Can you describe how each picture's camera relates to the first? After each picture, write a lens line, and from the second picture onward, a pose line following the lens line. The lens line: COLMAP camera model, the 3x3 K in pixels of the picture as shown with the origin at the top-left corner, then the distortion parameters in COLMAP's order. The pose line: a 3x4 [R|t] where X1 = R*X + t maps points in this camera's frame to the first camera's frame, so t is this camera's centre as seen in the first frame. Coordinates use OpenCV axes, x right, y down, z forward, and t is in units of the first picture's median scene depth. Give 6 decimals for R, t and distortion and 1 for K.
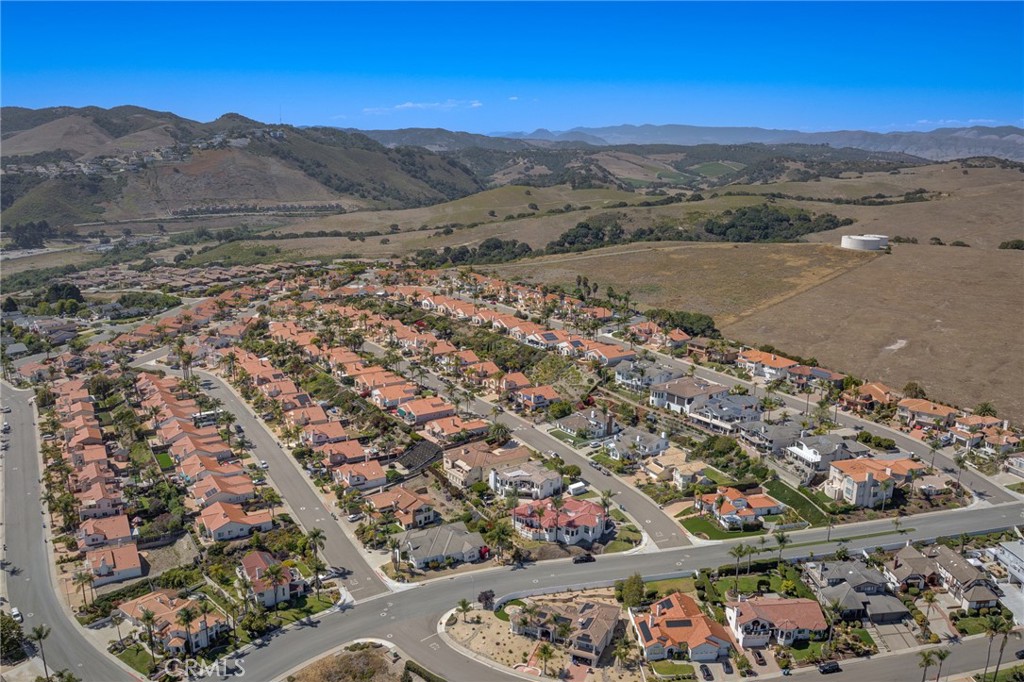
lens RADIAL K [[849.4, 0, 519.6], [0, 849.4, 334.4], [0, 0, 1]] dist [-0.094642, -0.031133]
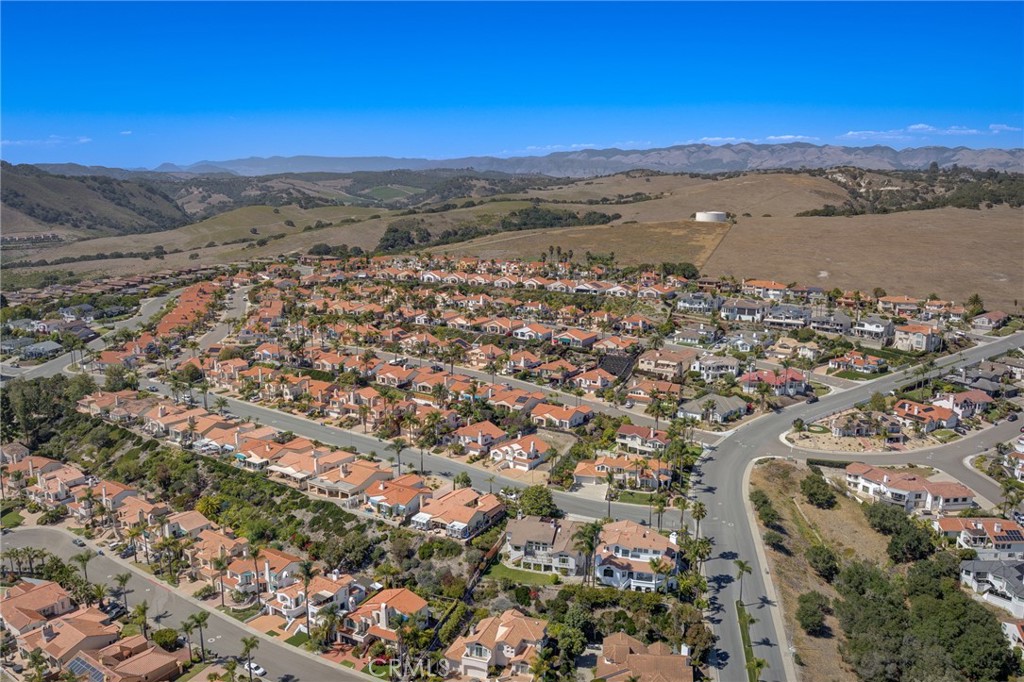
lens RADIAL K [[849.4, 0, 519.6], [0, 849.4, 334.4], [0, 0, 1]] dist [-0.094642, -0.031133]
pose [[0.907196, -0.089156, 0.411152, -0.125340], [0.104023, 0.994478, -0.013877, 0.017289], [-0.407645, 0.055358, 0.911461, -0.009487]]
